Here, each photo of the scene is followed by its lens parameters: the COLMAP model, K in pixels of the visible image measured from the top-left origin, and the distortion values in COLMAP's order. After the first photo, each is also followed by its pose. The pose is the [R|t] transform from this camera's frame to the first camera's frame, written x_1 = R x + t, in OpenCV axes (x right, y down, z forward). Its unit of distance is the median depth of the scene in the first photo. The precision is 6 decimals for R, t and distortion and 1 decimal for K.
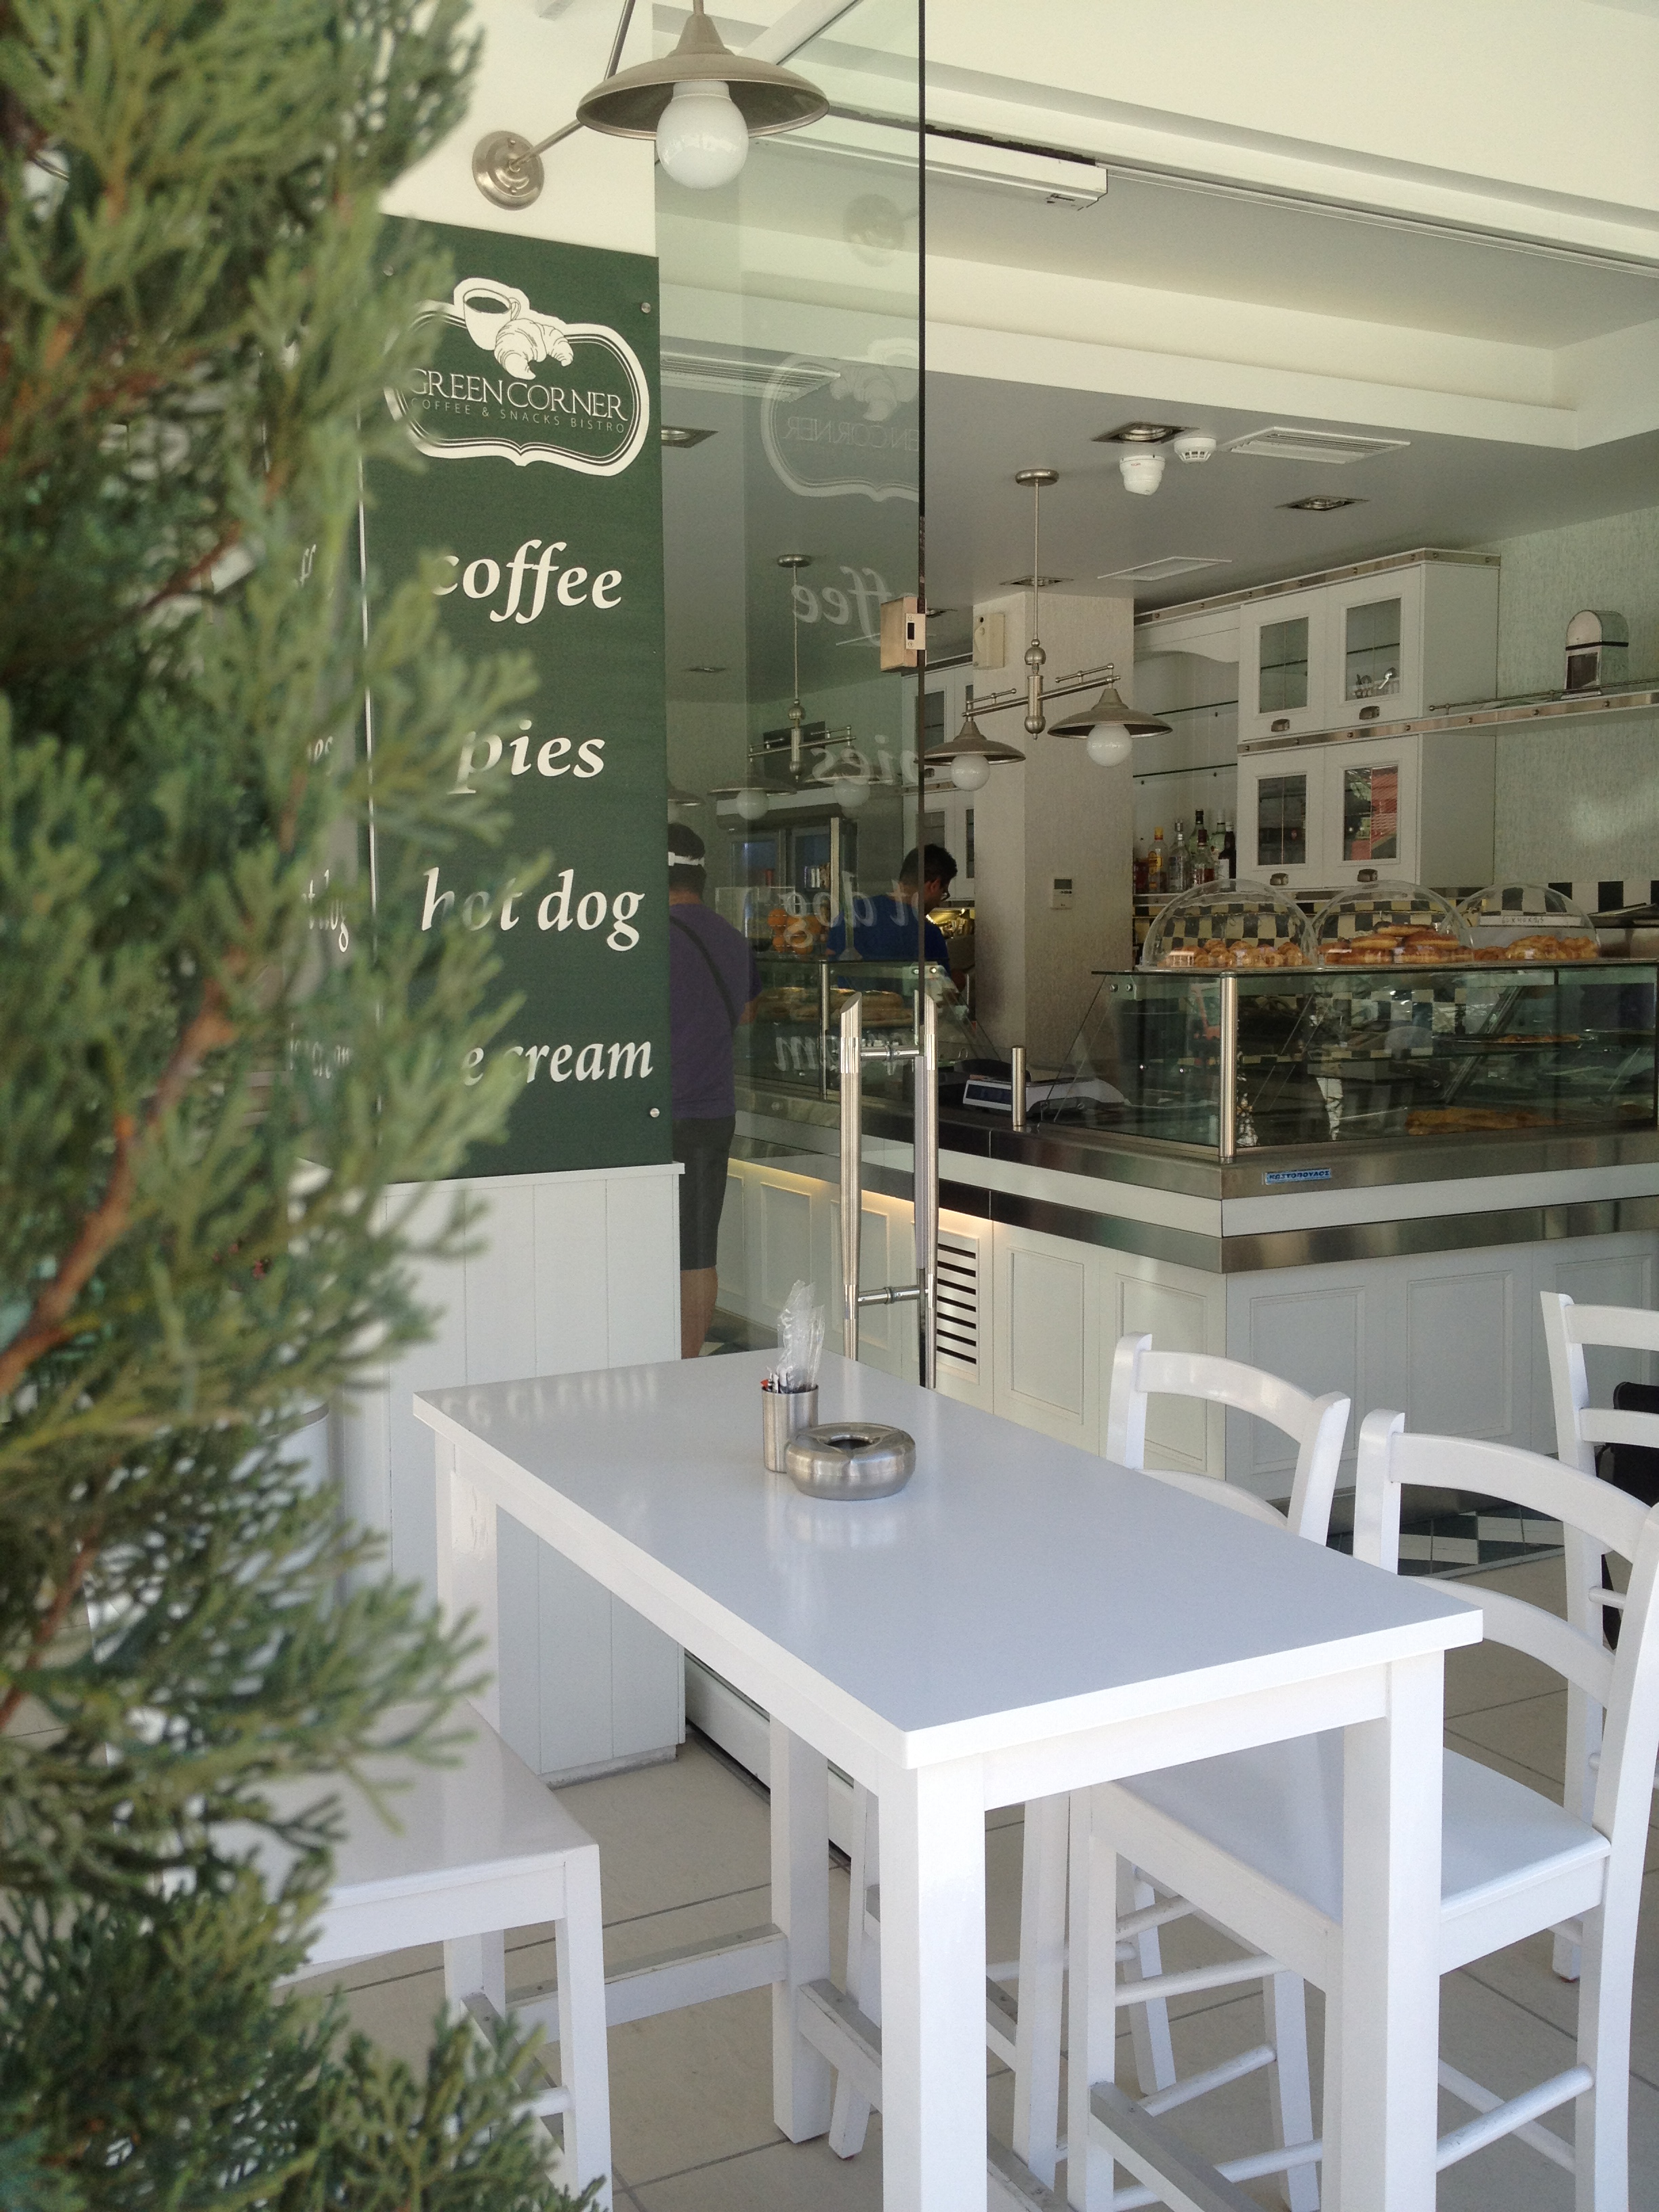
lens RADIAL K [[2116.6, 0, 833.4], [0, 2116.6, 1105.2], [0, 0, 1]] dist [0.018613, 0.000000]
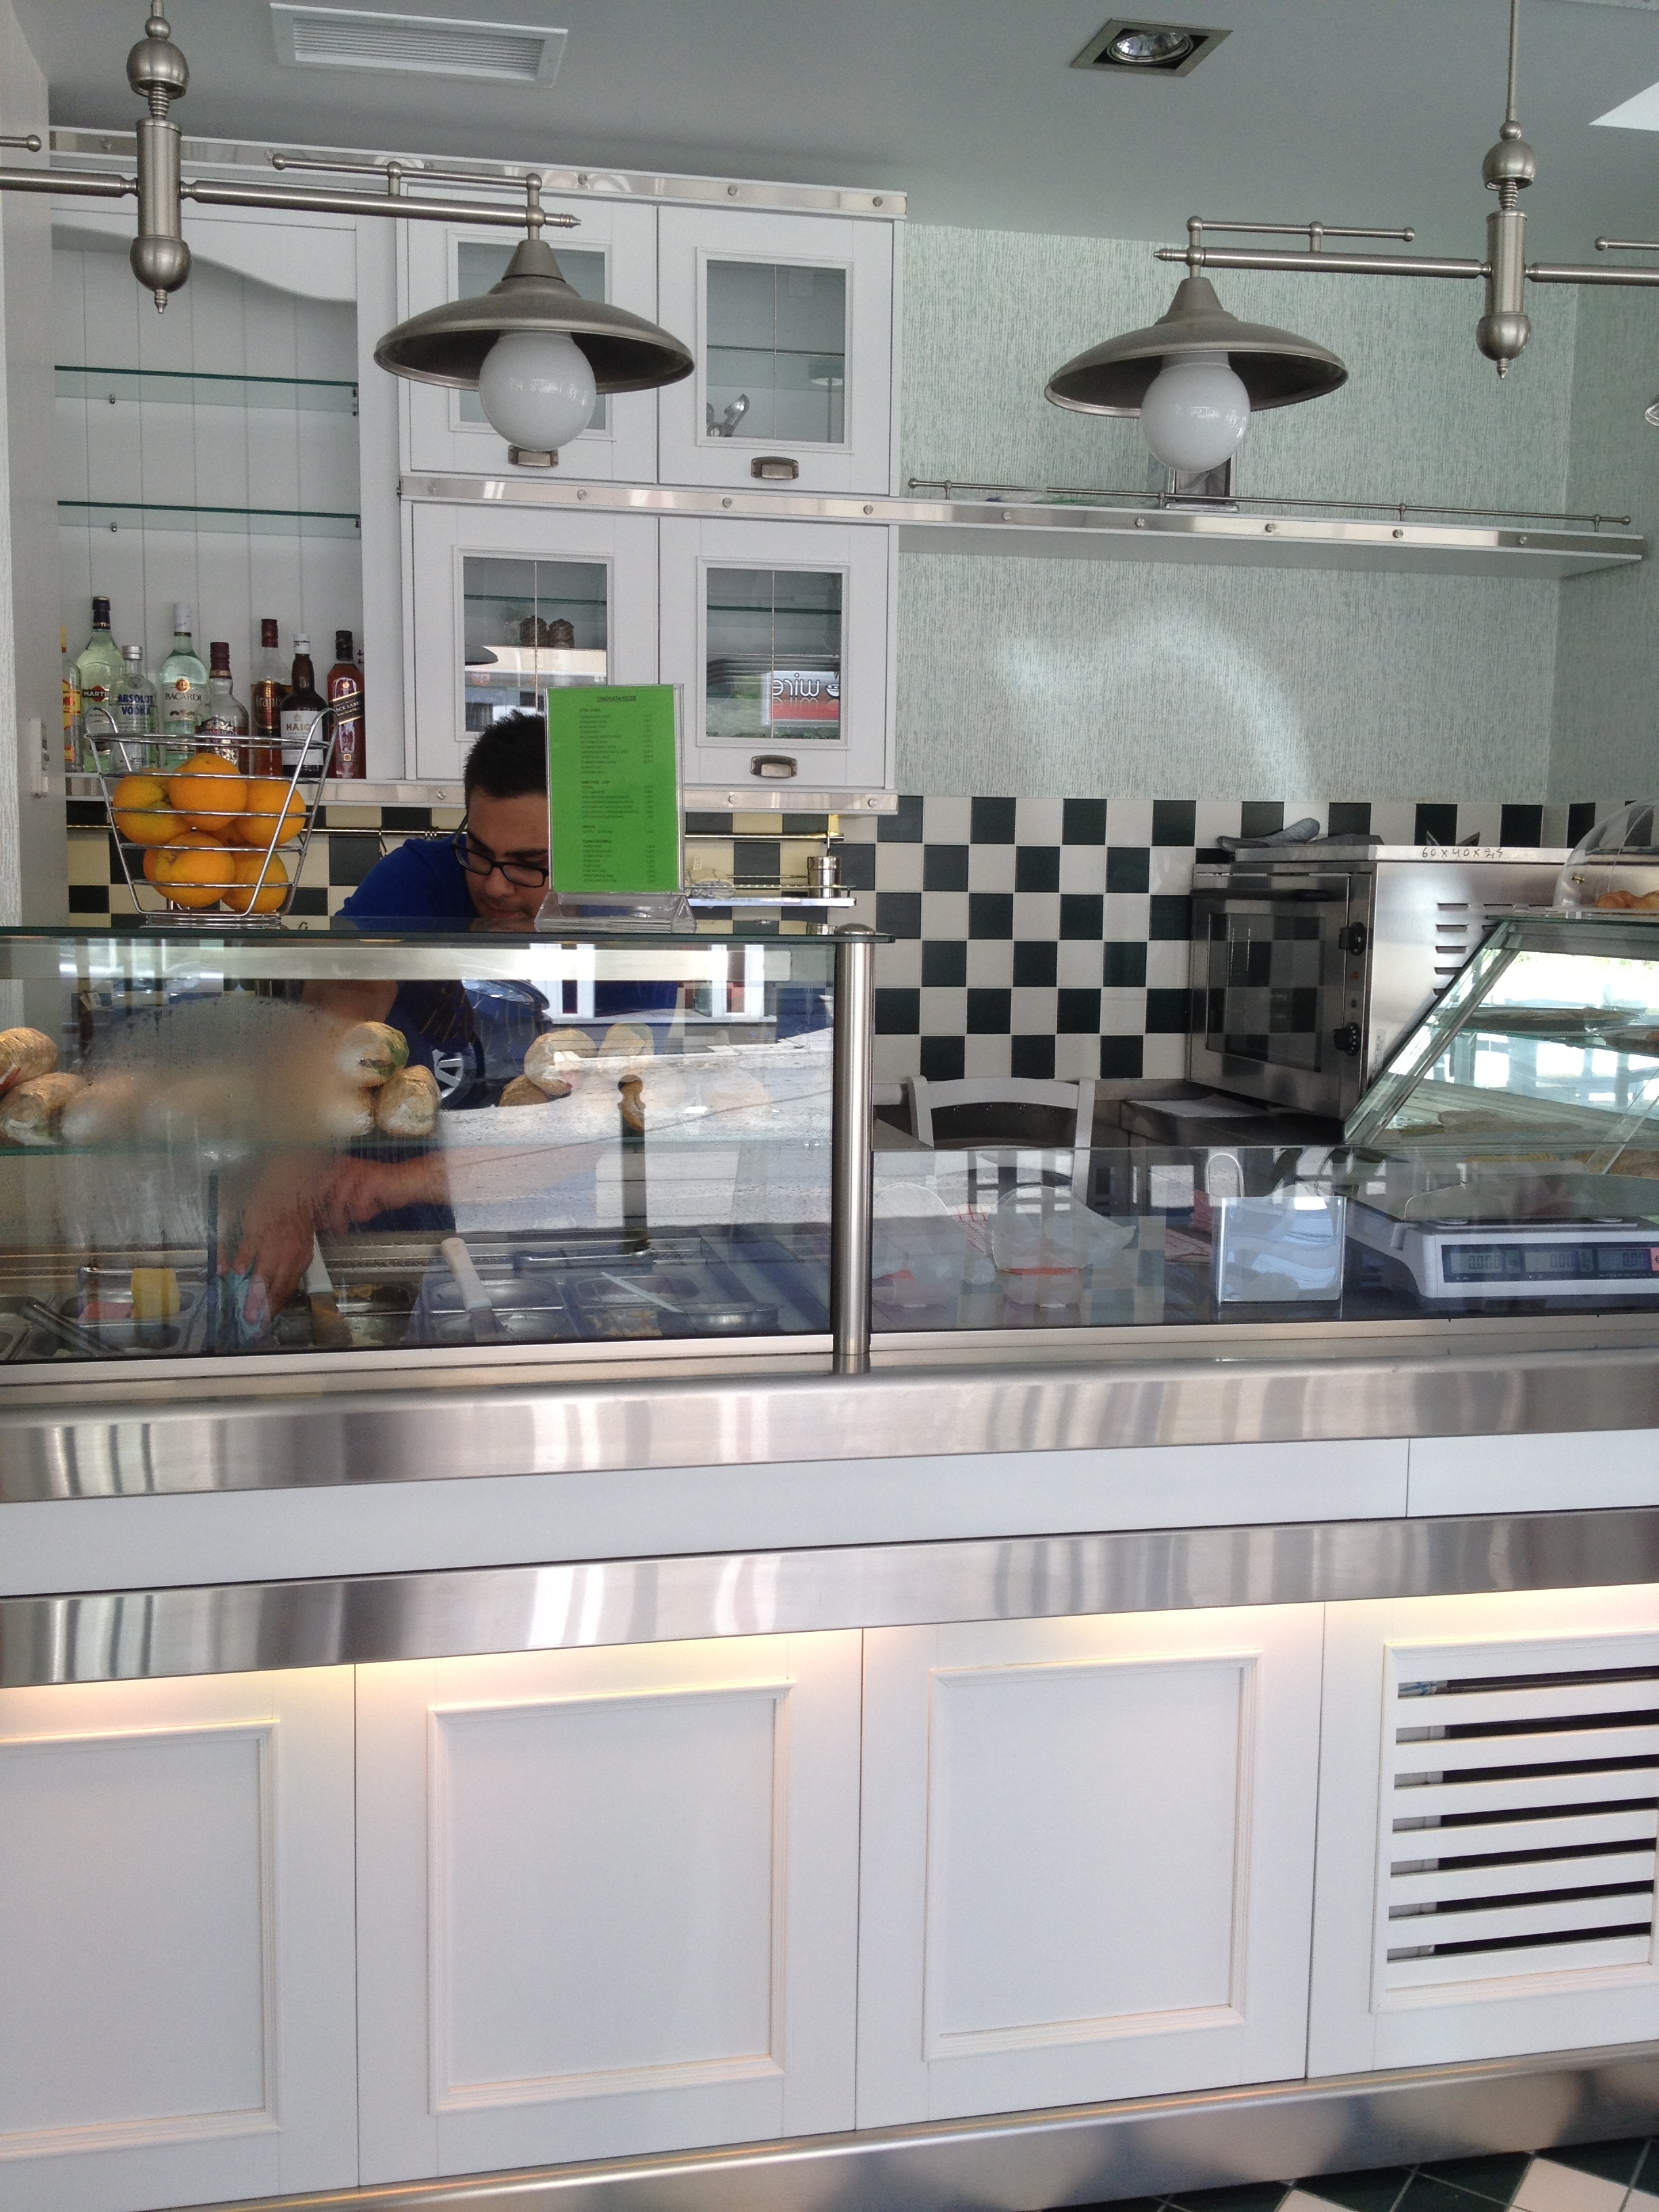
lens RADIAL K [[2116.6, 0, 829.0], [0, 2116.6, 1125.6], [0, 0, 1]] dist [0.018613, 0.000000]
pose [[0.297328, -0.099569, 0.949569, -0.284283], [0.066826, 0.994279, 0.083332, -0.061200], [-0.952434, 0.038679, 0.302281, 0.831455]]
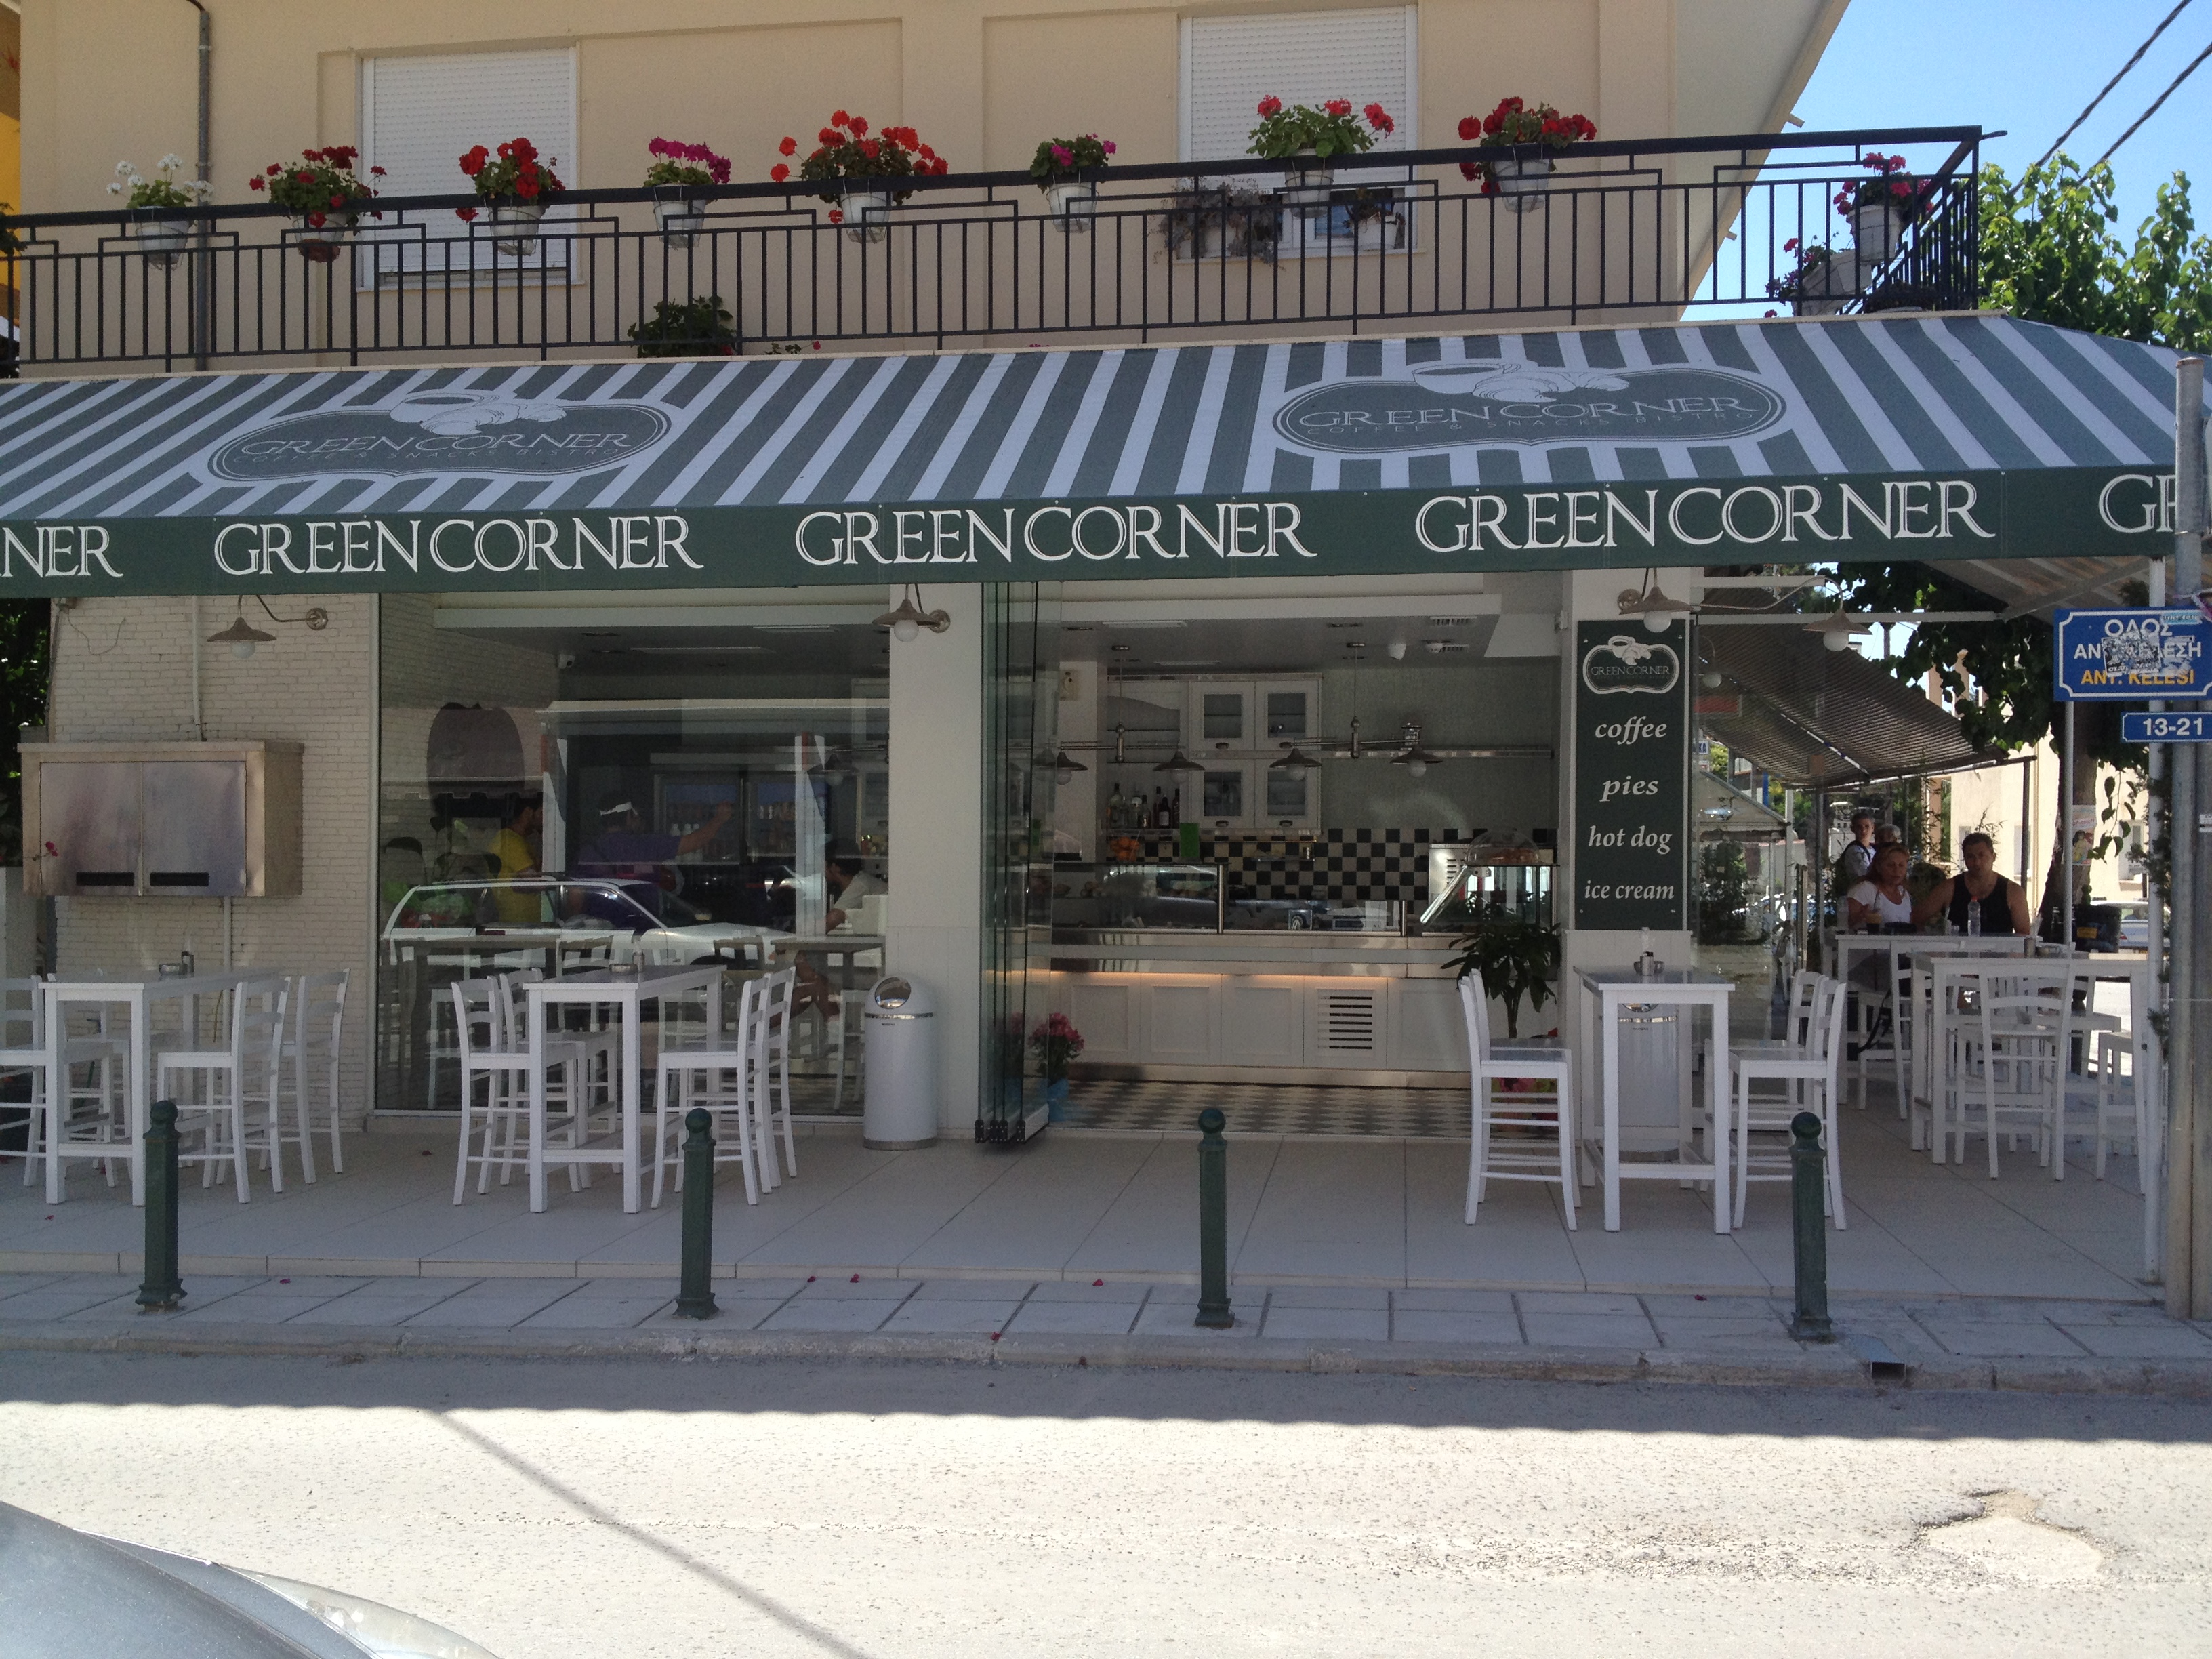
lens RADIAL K [[2116.6, 0, 1109.7], [0, 2116.6, 832.1], [0, 0, 1]] dist [0.018613, 0.000000]
pose [[0.614874, 0.013319, 0.788513, -1.486141], [0.061499, 0.996003, -0.064780, 0.022006], [-0.786224, 0.088324, 0.611597, -0.119666]]
